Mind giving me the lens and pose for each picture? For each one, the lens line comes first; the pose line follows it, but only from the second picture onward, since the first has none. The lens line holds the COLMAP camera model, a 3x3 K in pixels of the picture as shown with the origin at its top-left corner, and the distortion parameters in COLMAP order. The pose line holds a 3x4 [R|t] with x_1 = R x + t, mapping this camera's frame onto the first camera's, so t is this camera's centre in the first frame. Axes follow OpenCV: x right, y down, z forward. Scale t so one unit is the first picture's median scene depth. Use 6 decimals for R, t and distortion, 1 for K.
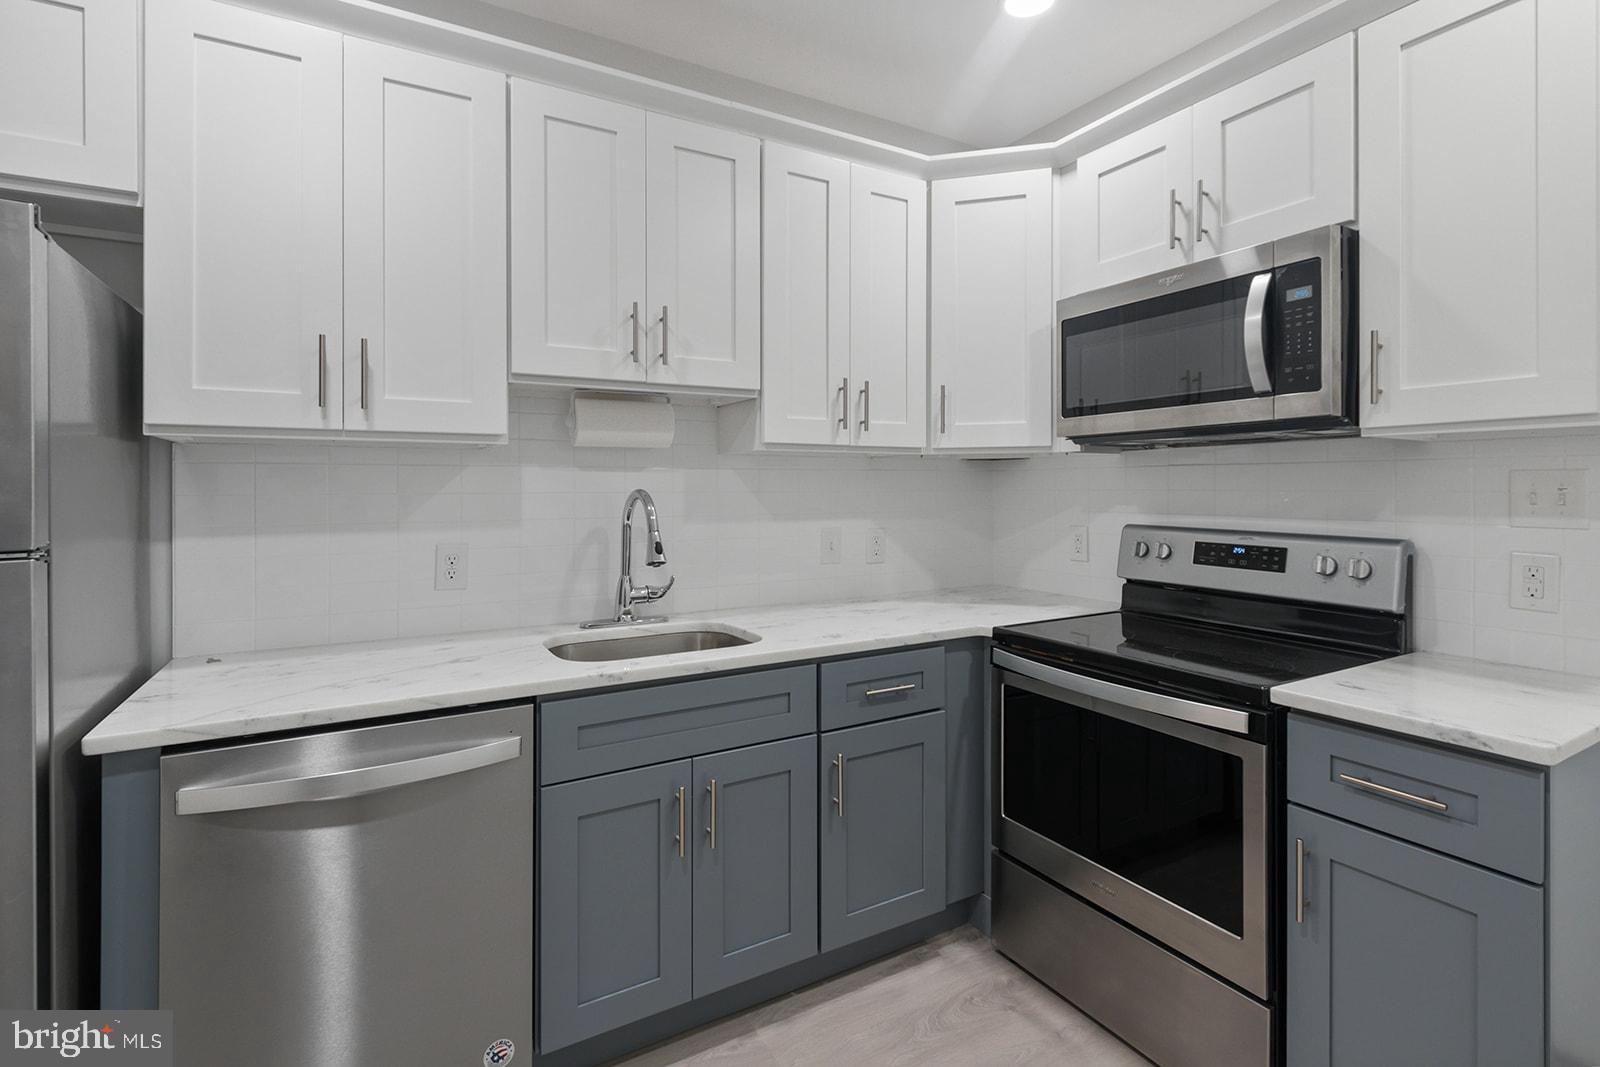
lens RADIAL K [[762.0, 0, 804.5], [0, 762.0, 482.2], [0, 0, 1]] dist [0.009714, -0.003691]
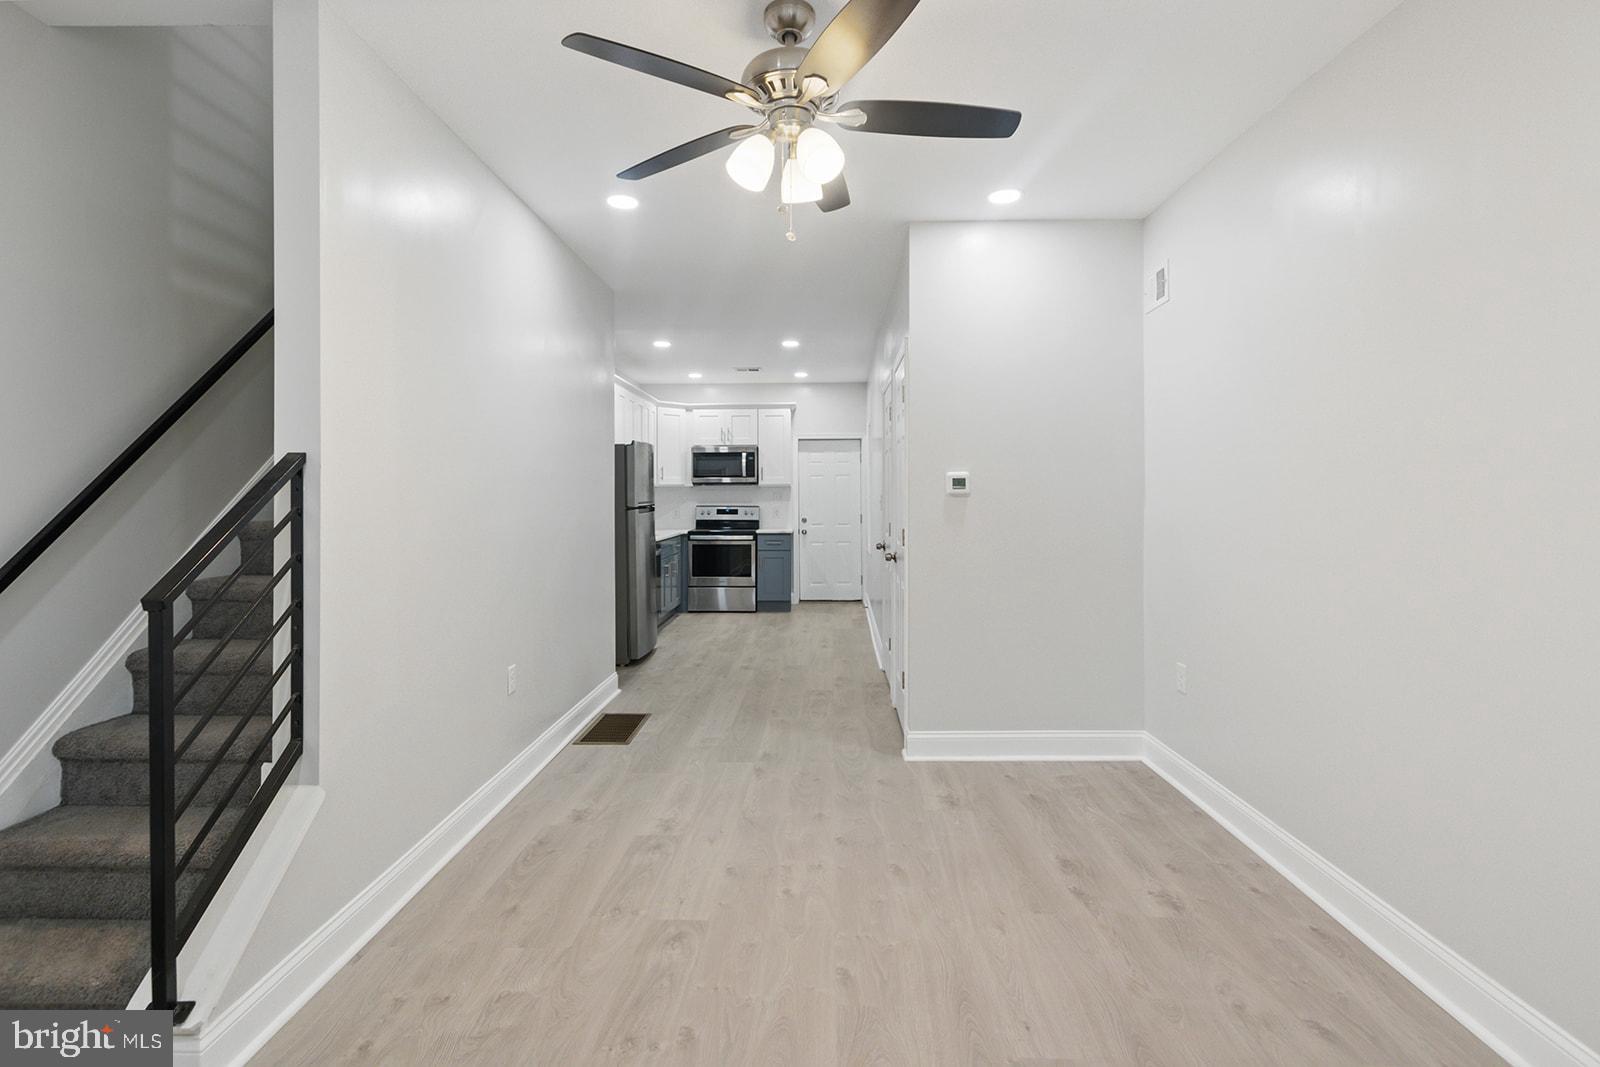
lens RADIAL K [[762.0, 0, 798.1], [0, 762.0, 490.0], [0, 0, 1]] dist [0.009714, -0.003691]
pose [[0.524742, 0.007844, 0.851225, -3.039929], [-0.002396, 0.999967, -0.007738, 0.007025], [-0.851258, 0.002021, 0.524743, -1.680889]]
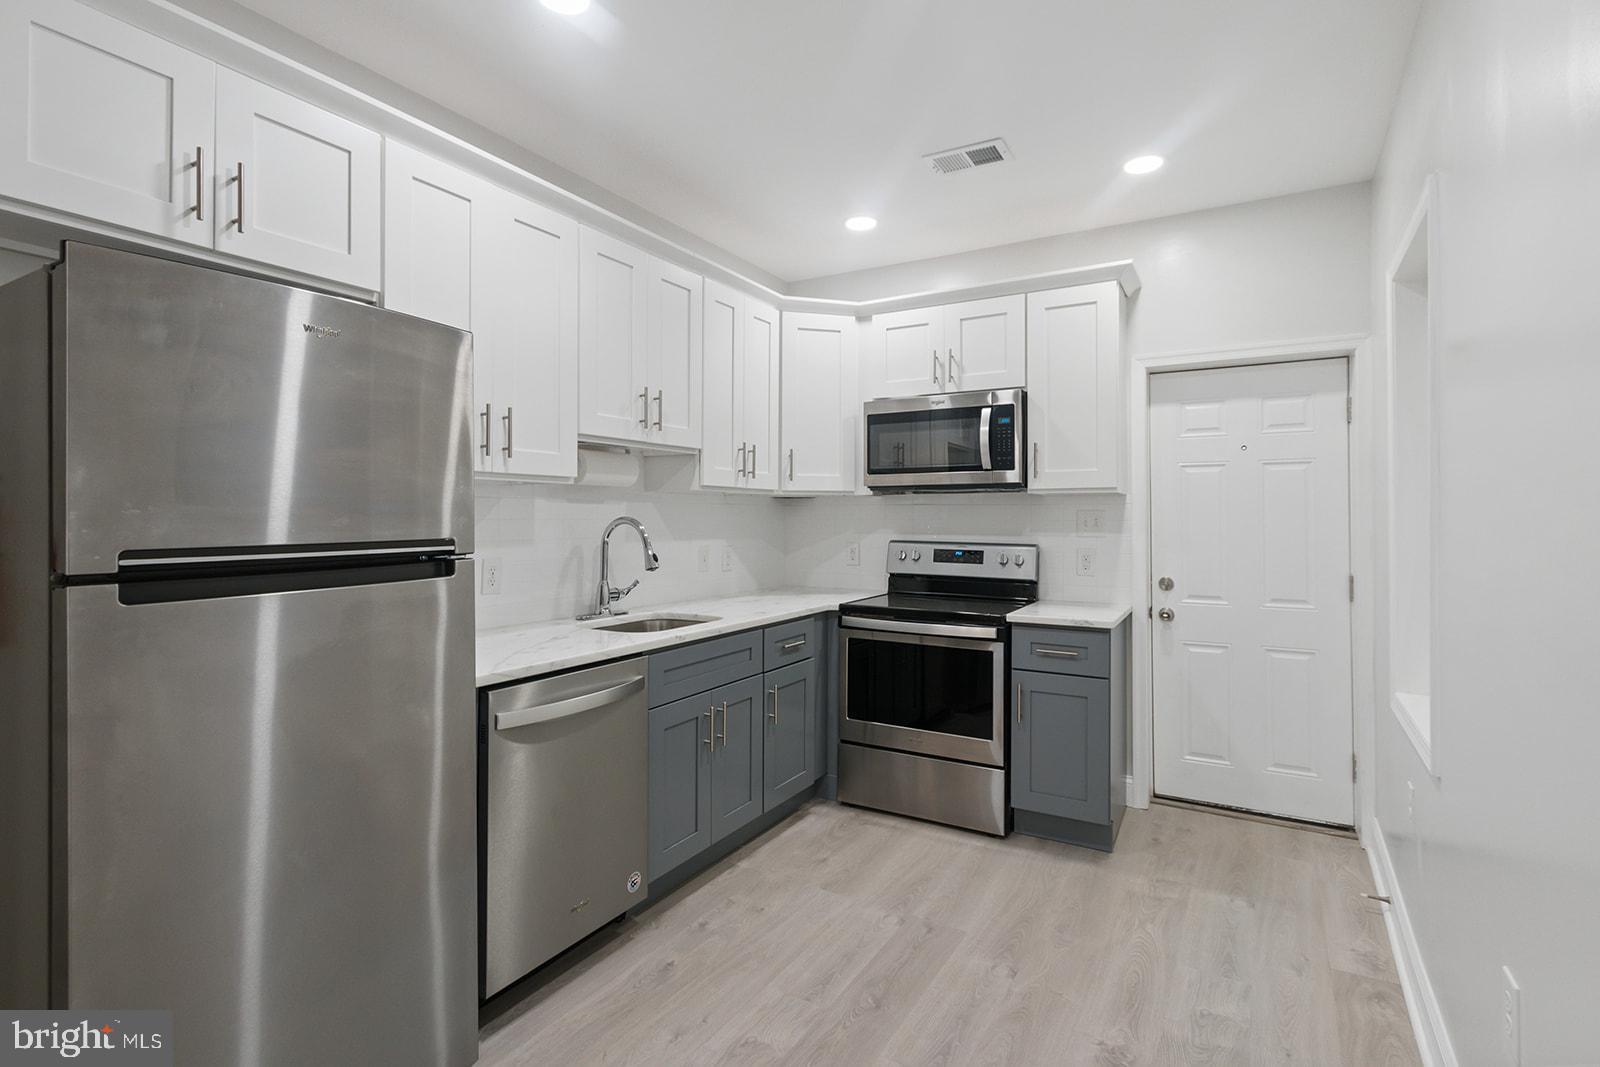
lens RADIAL K [[762.0, 0, 799.6], [0, 762.0, 502.9], [0, 0, 1]] dist [0.009714, -0.003691]
pose [[0.869316, 0.014914, 0.494031, -0.674737], [-0.008906, 0.999855, -0.014513, 0.001450], [-0.494176, 0.008216, 0.869323, -0.390474]]
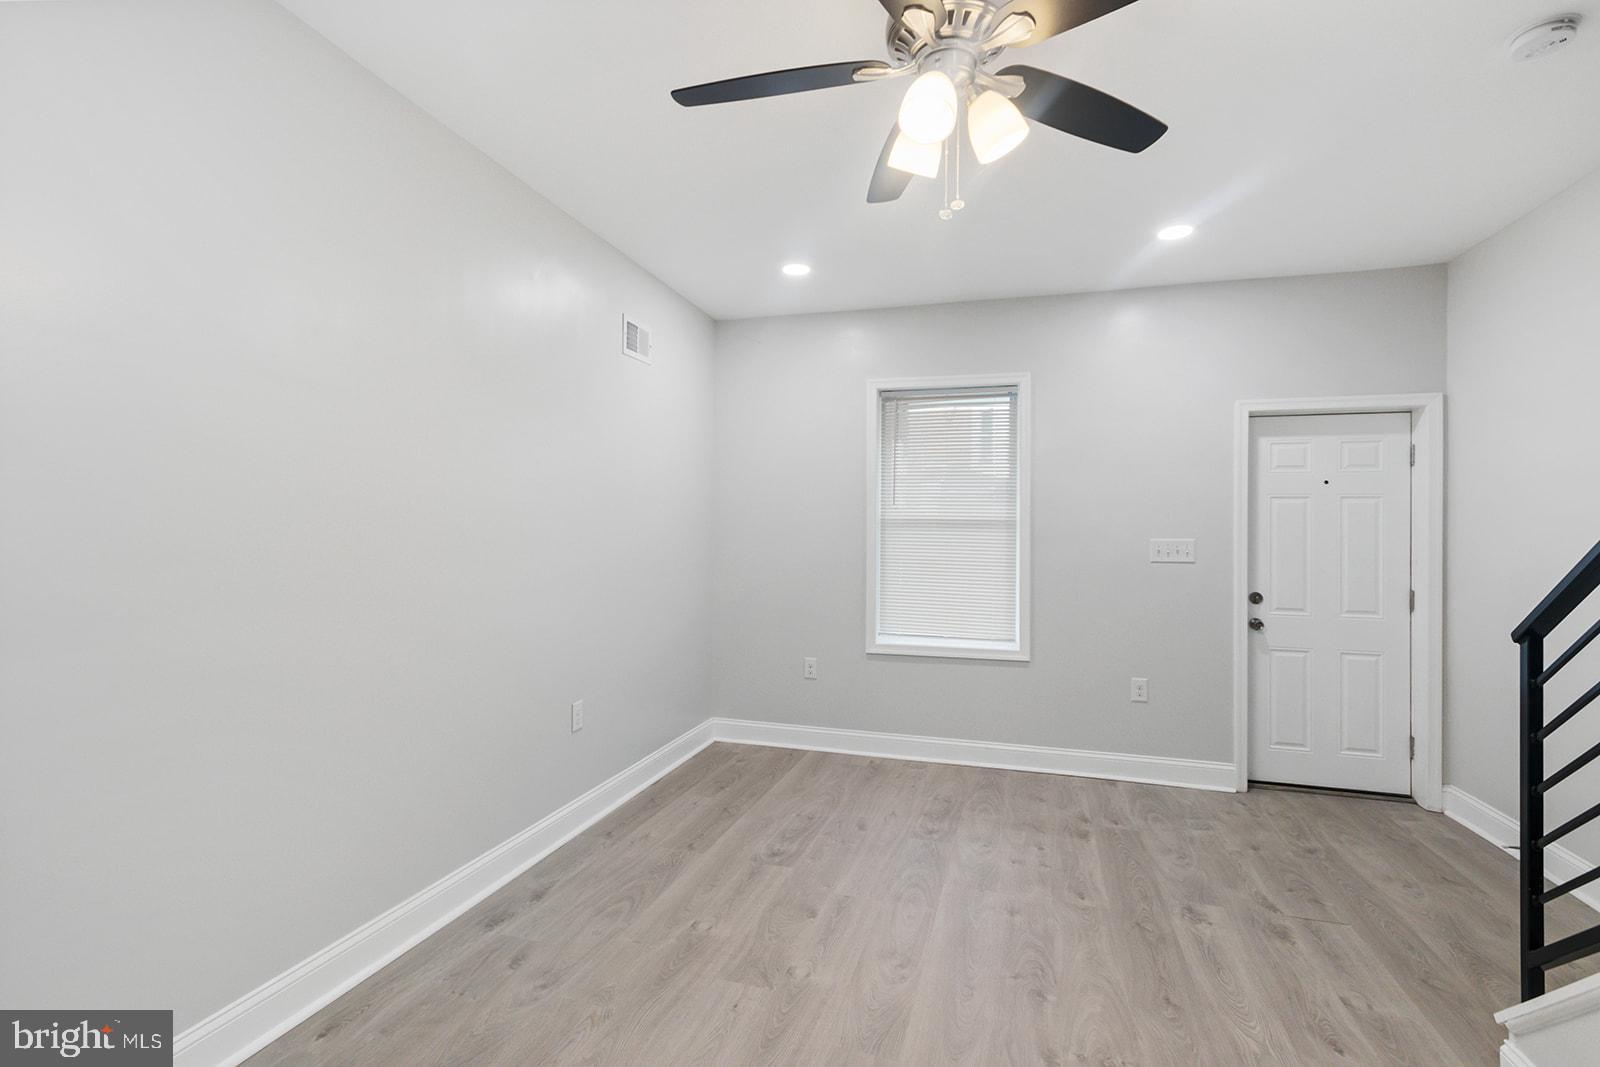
lens RADIAL K [[762.0, 0, 779.8], [0, 762.0, 530.6], [0, 0, 1]] dist [0.009714, -0.003691]
pose [[-0.739314, -0.004234, -0.673348, -1.426726], [-0.003803, 0.999991, -0.002112, -0.002338], [0.673350, 0.001000, -0.739323, -0.606200]]
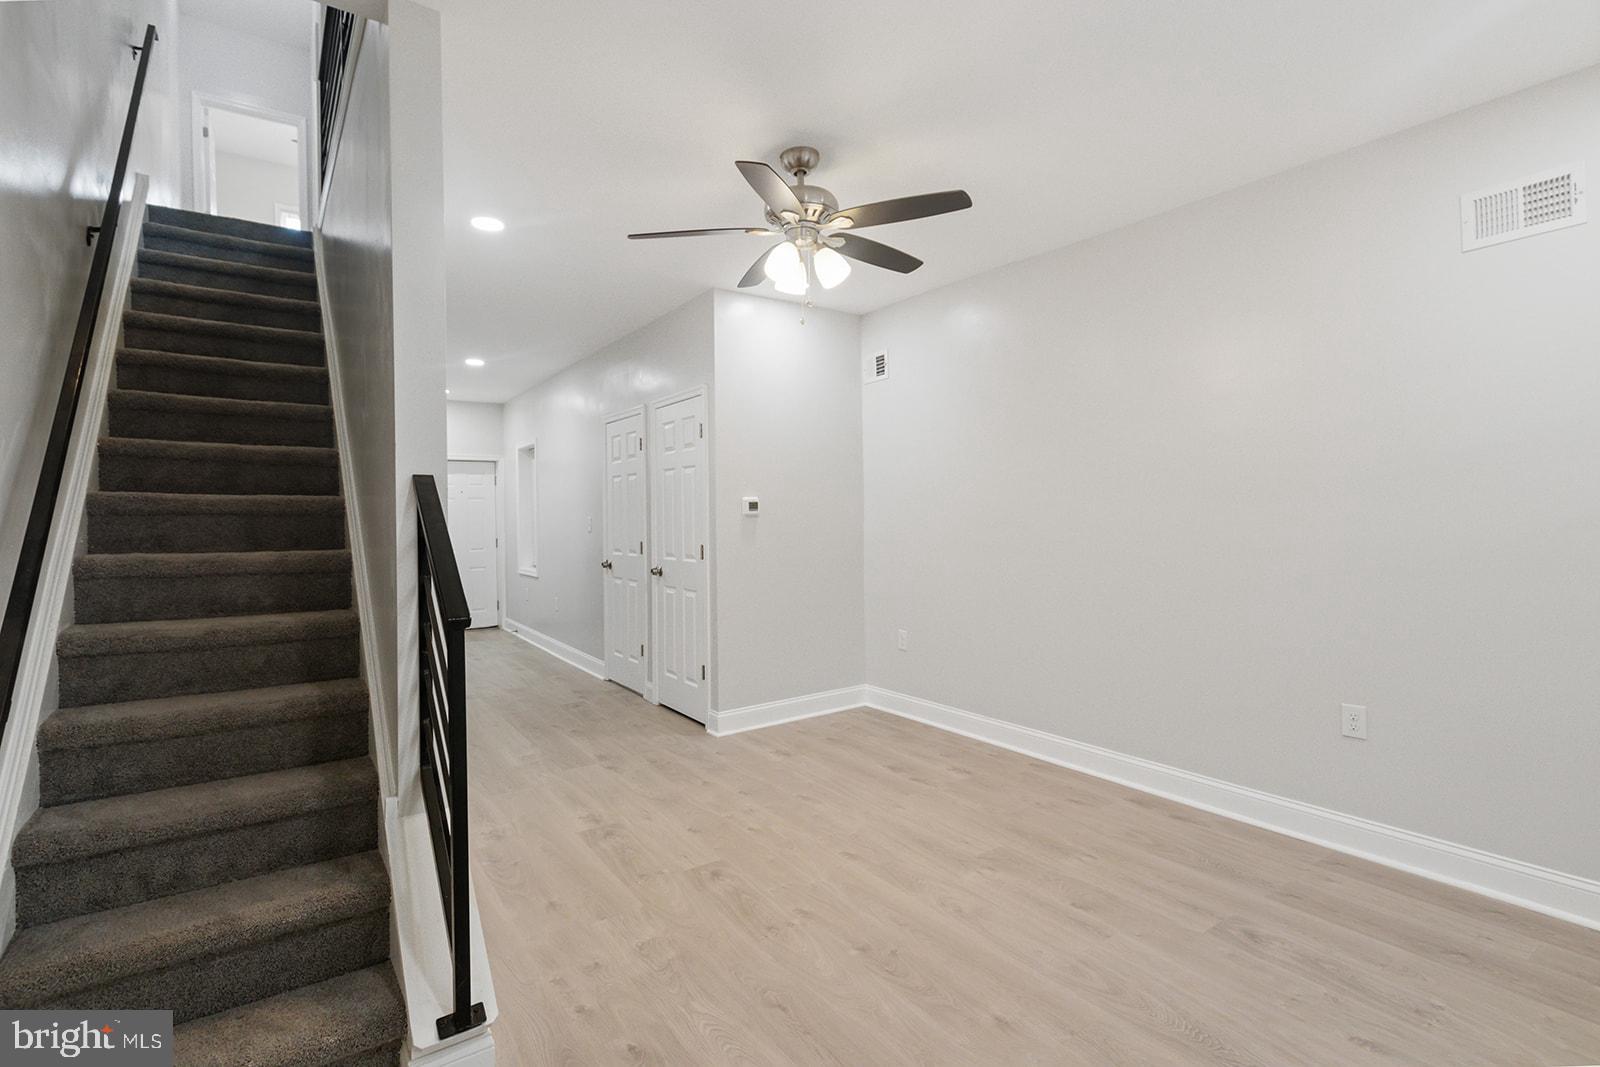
lens RADIAL K [[762.0, 0, 800.3], [0, 762.0, 517.7], [0, 0, 1]] dist [0.009714, -0.003691]
pose [[-0.087998, 0.001667, 0.996119, -3.564315], [0.008192, 0.999966, -0.000950, 0.012866], [-0.996087, 0.008077, -0.088009, -0.976058]]
